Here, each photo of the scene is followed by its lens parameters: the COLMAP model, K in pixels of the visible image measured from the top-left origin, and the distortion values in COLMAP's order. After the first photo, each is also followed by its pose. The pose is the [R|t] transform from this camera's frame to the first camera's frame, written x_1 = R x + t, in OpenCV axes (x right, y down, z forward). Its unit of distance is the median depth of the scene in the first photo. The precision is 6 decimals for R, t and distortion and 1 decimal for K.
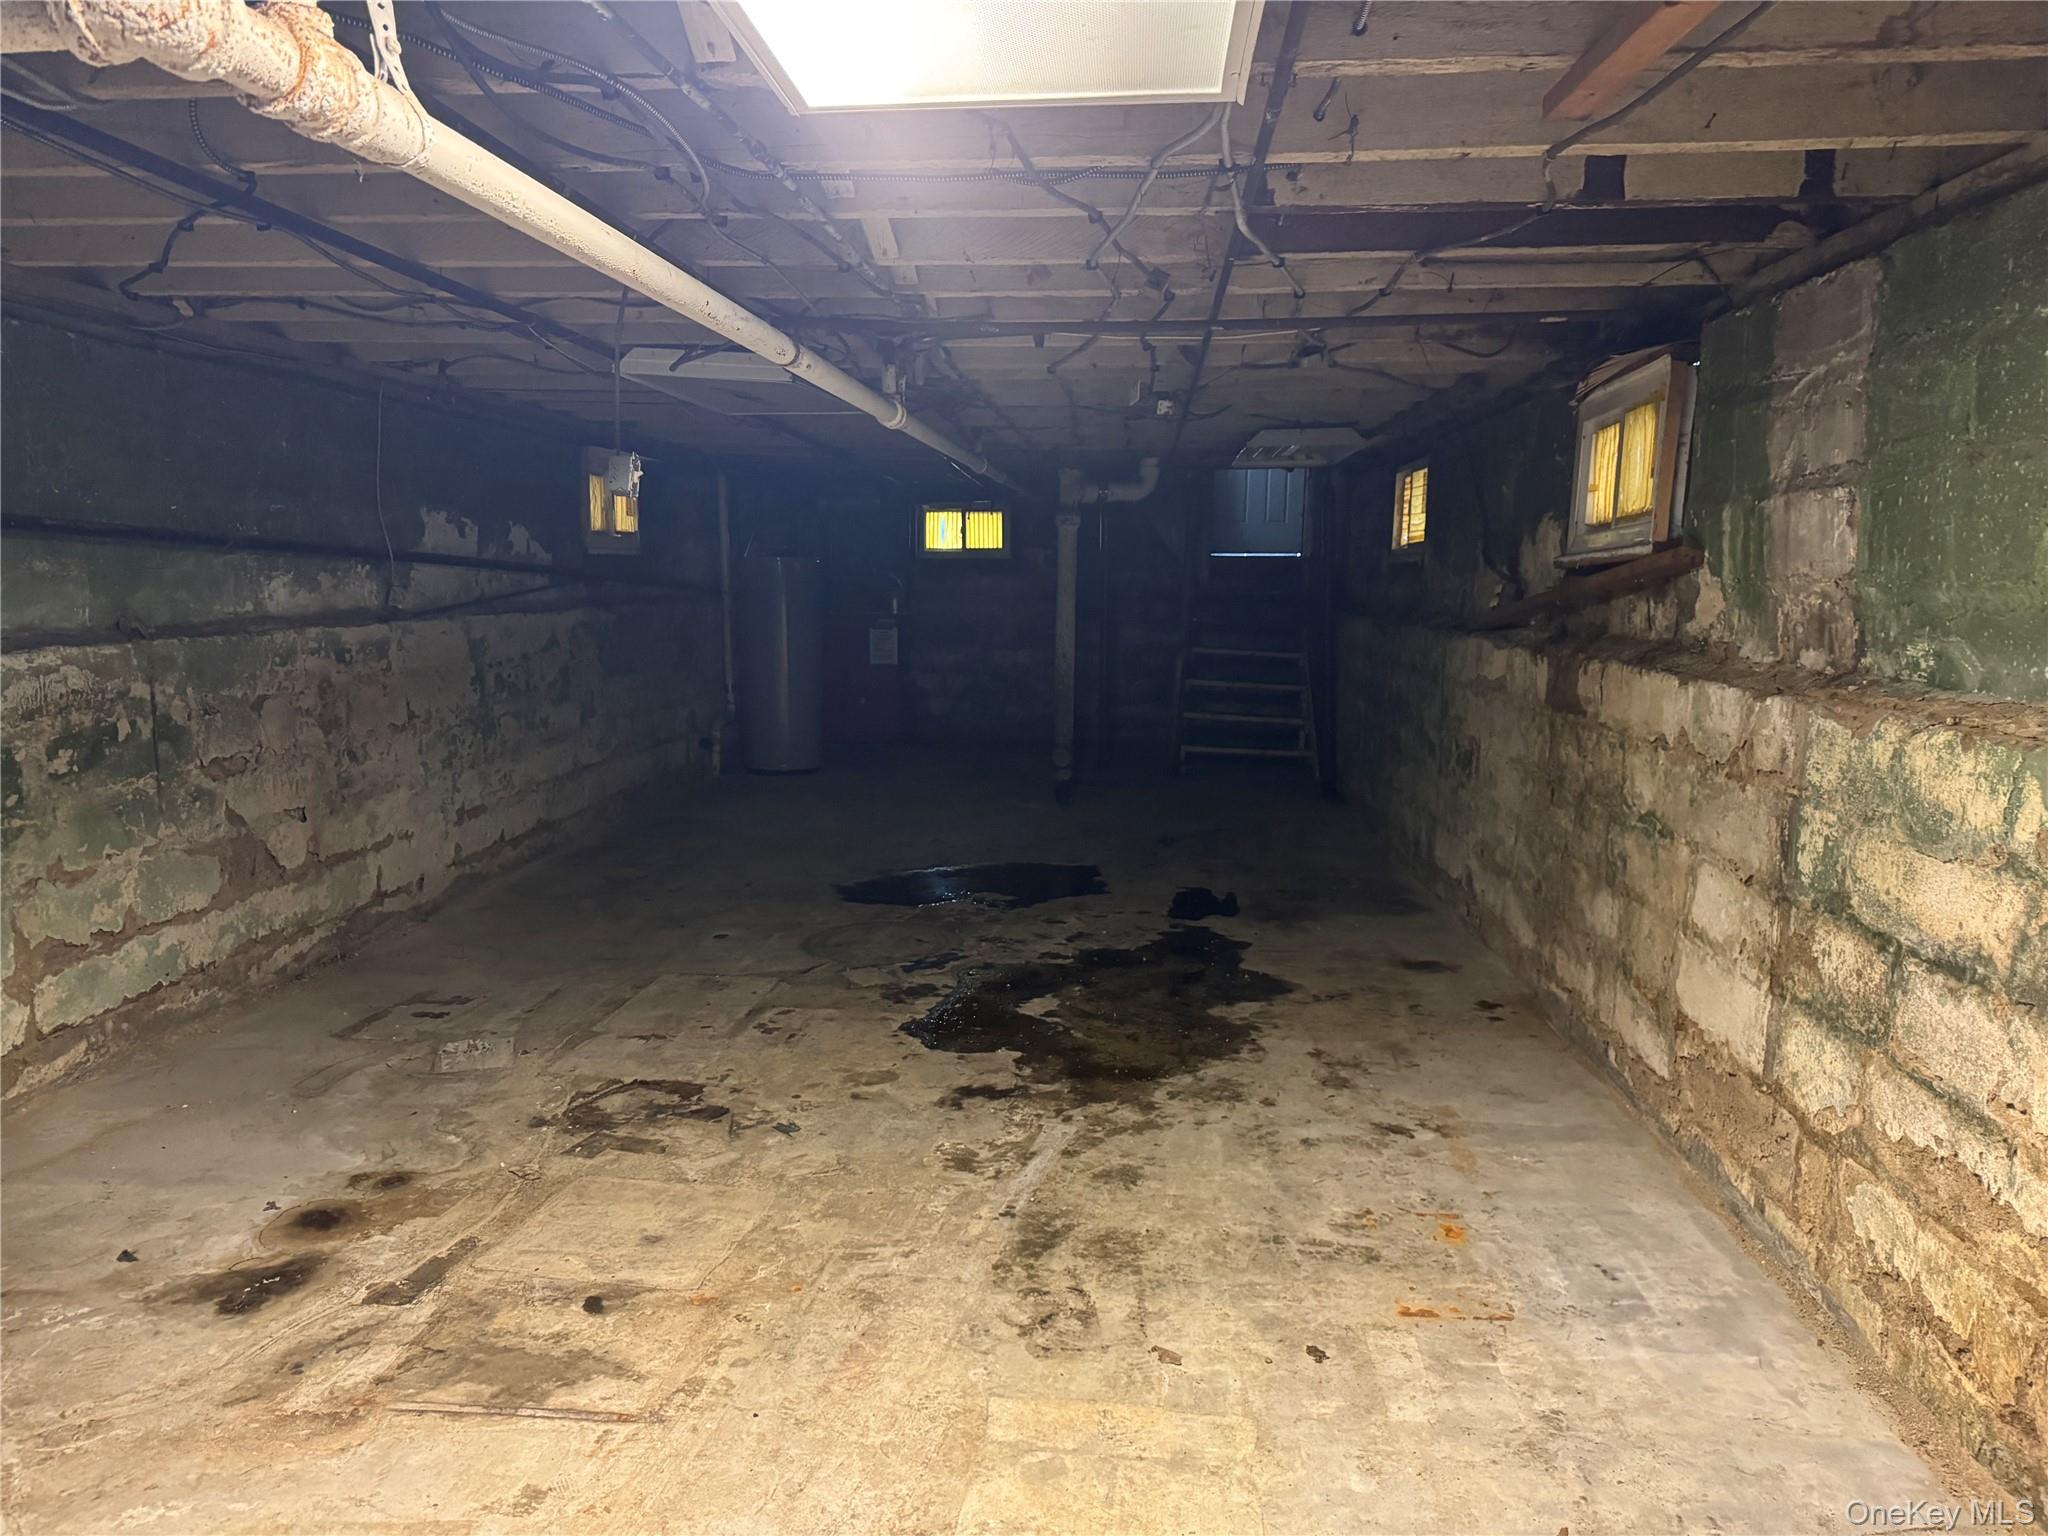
lens RADIAL K [[1424.9, 0, 1023.5], [0, 1424.9, 769.8], [0, 0, 1]] dist [0.000360, -0.000640]
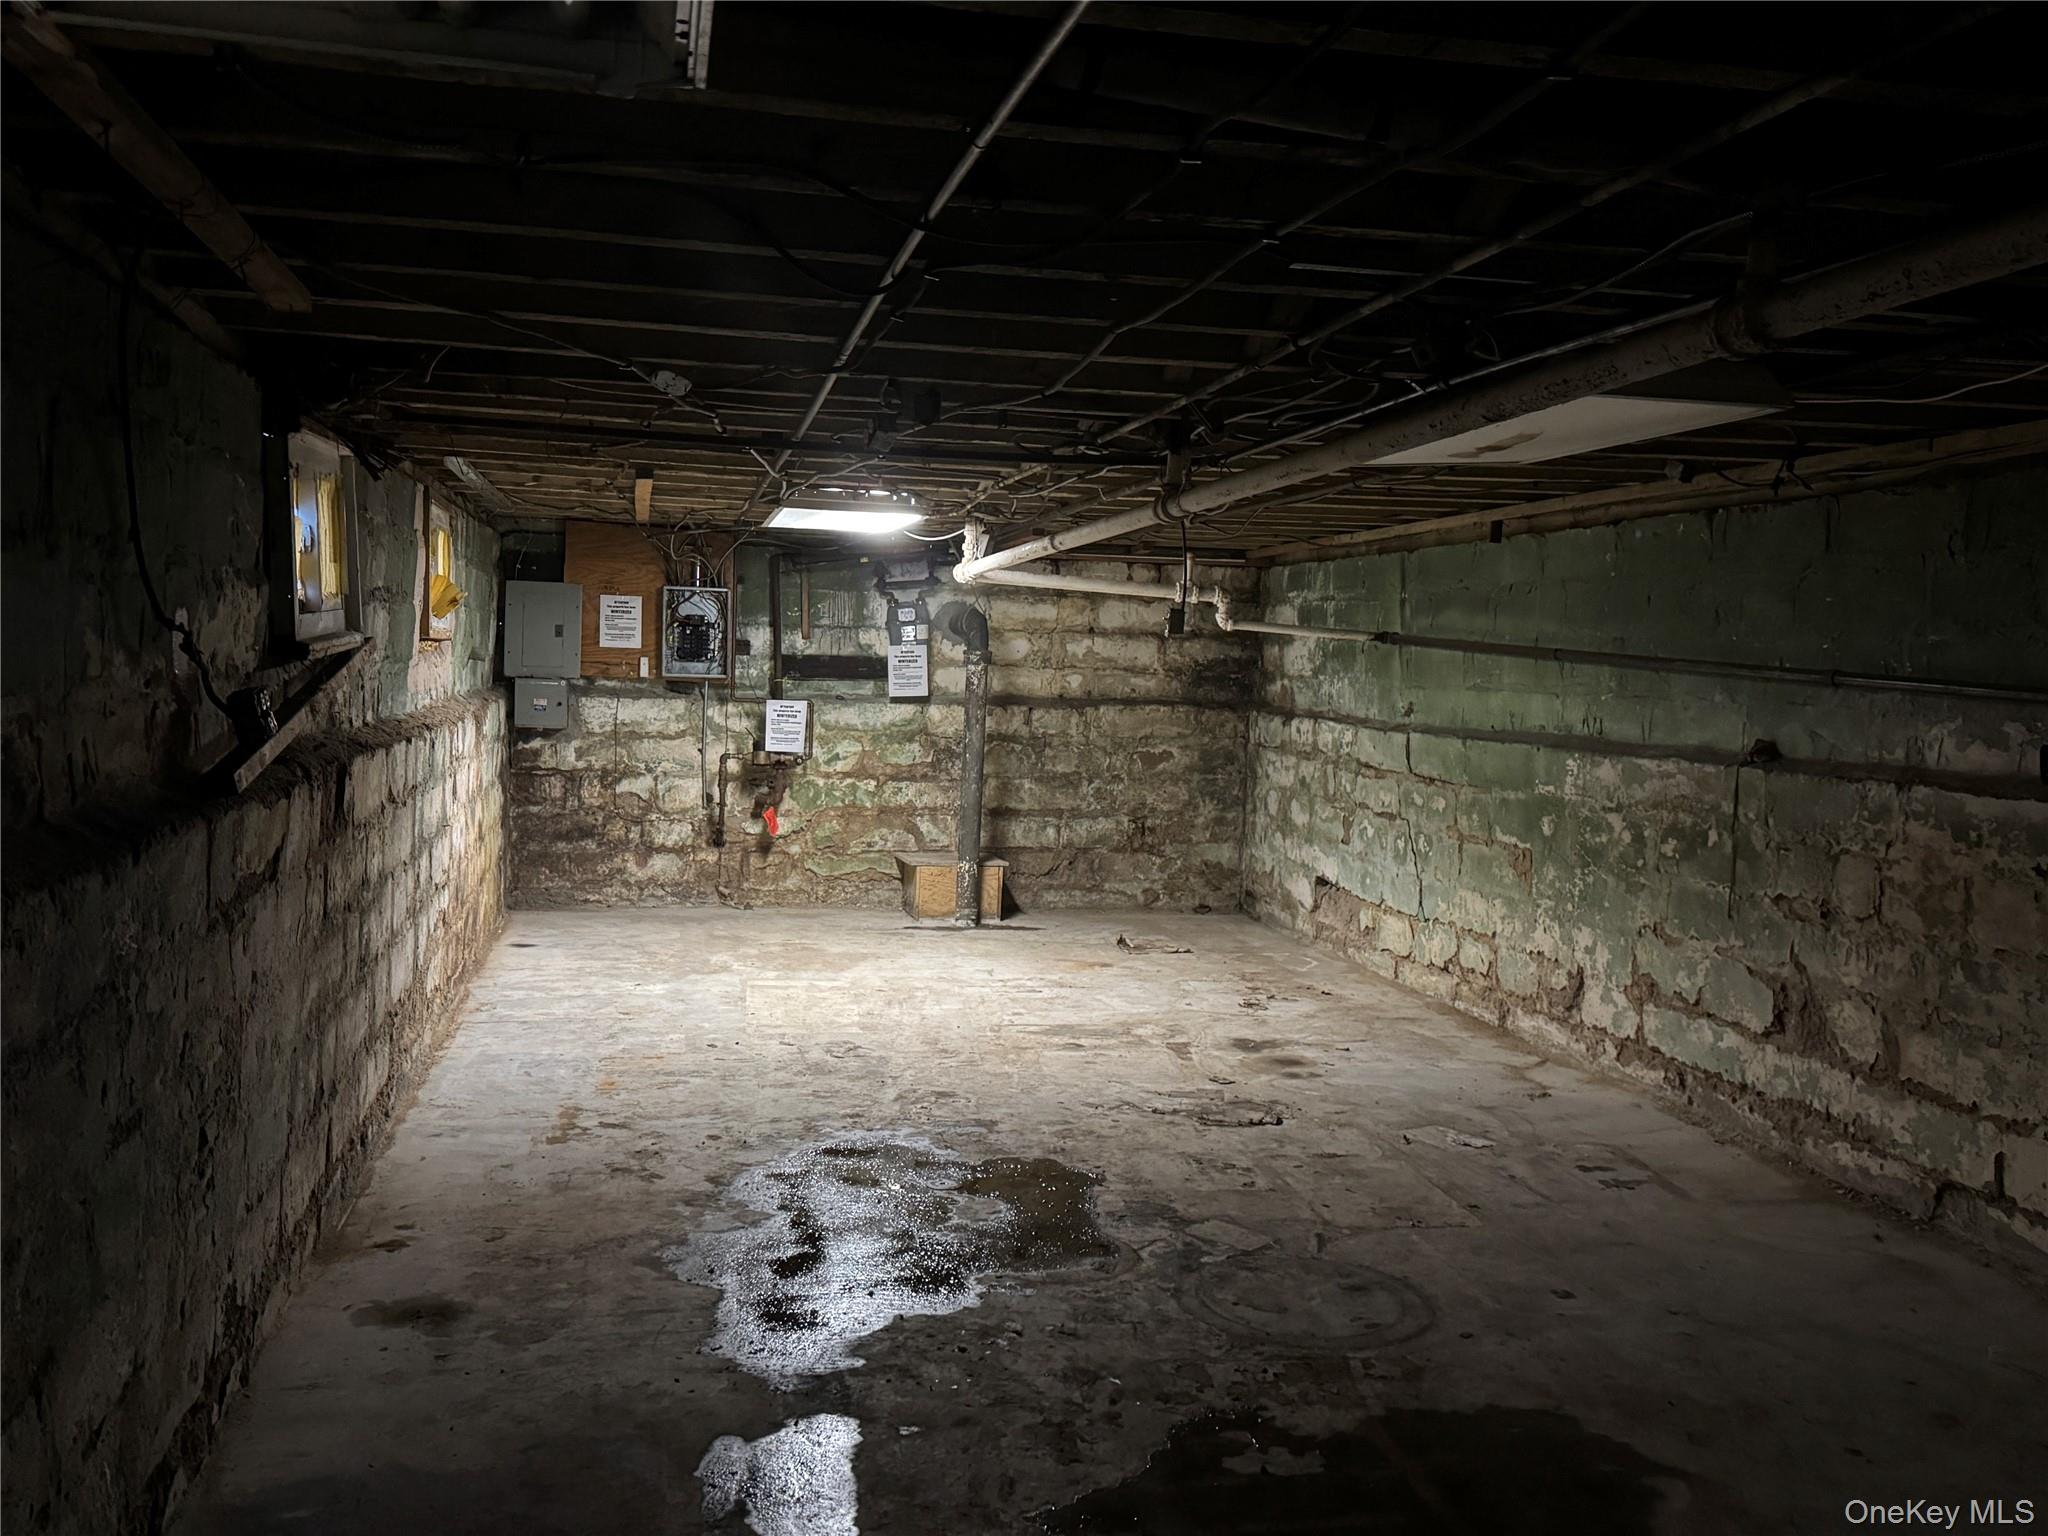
lens RADIAL K [[1852.9, 0, 1024.3], [0, 1852.9, 767.4], [0, 0, 1]] dist [-0.005814, -0.003099]
pose [[-0.962777, -0.019919, -0.269561, 0.298308], [-0.074472, 0.978230, 0.193700, -0.313046], [0.259835, 0.206565, -0.943301, 2.114929]]
